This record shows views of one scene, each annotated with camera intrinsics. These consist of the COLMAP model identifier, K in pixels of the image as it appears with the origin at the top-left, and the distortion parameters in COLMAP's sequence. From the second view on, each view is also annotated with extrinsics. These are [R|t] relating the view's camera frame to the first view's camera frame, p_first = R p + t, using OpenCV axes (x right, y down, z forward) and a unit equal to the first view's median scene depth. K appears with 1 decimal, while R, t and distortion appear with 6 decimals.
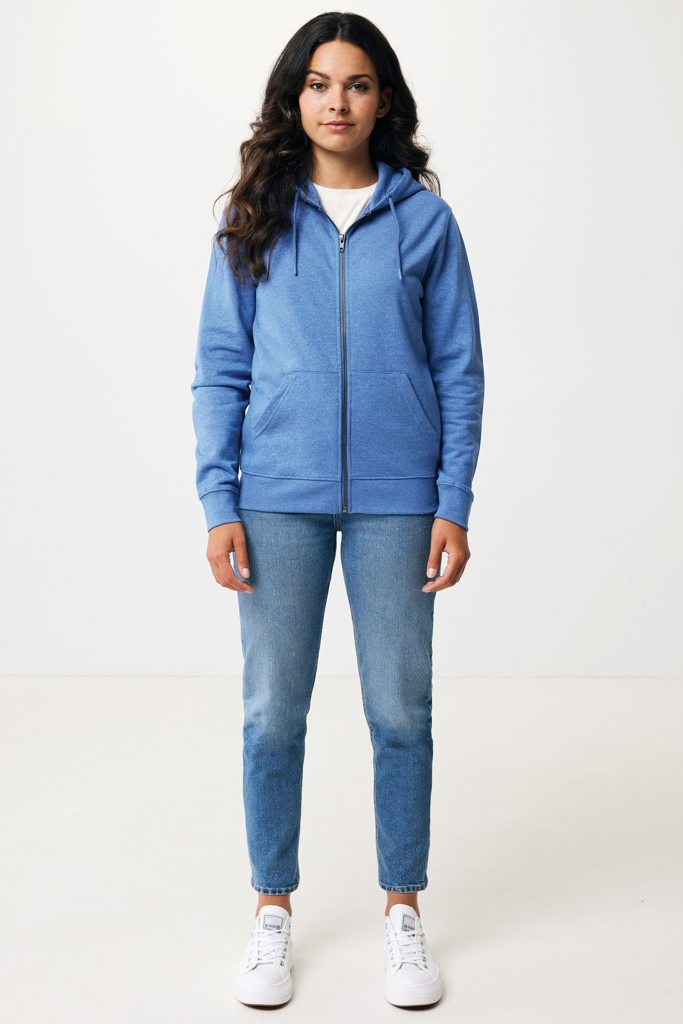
lens RADIAL K [[1448.2, 0, 339.9], [0, 1448.2, 511.5], [0, 0, 1]] dist [-0.011824, 0.000000]
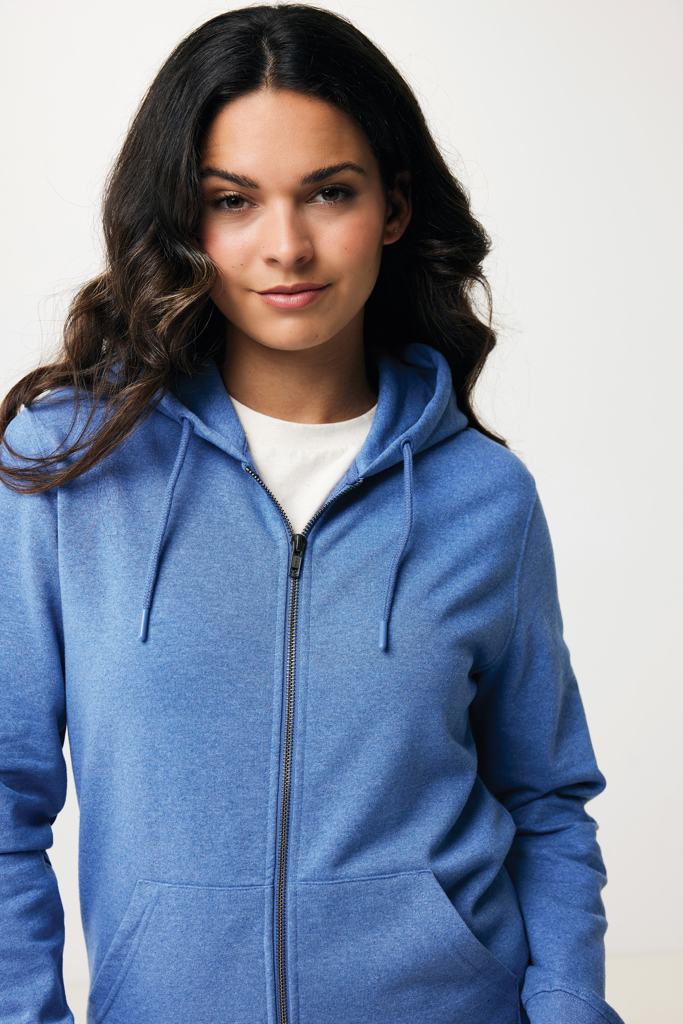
lens RADIAL K [[2090.8, 0, 341.0], [0, 2090.8, 512.3], [0, 0, 1]] dist [-0.112172, 0.000000]
pose [[0.997170, 0.031982, 0.068045, -0.024821], [-0.012074, 0.961391, -0.274922, -0.038962], [-0.074210, 0.273322, 0.959056, 0.440534]]
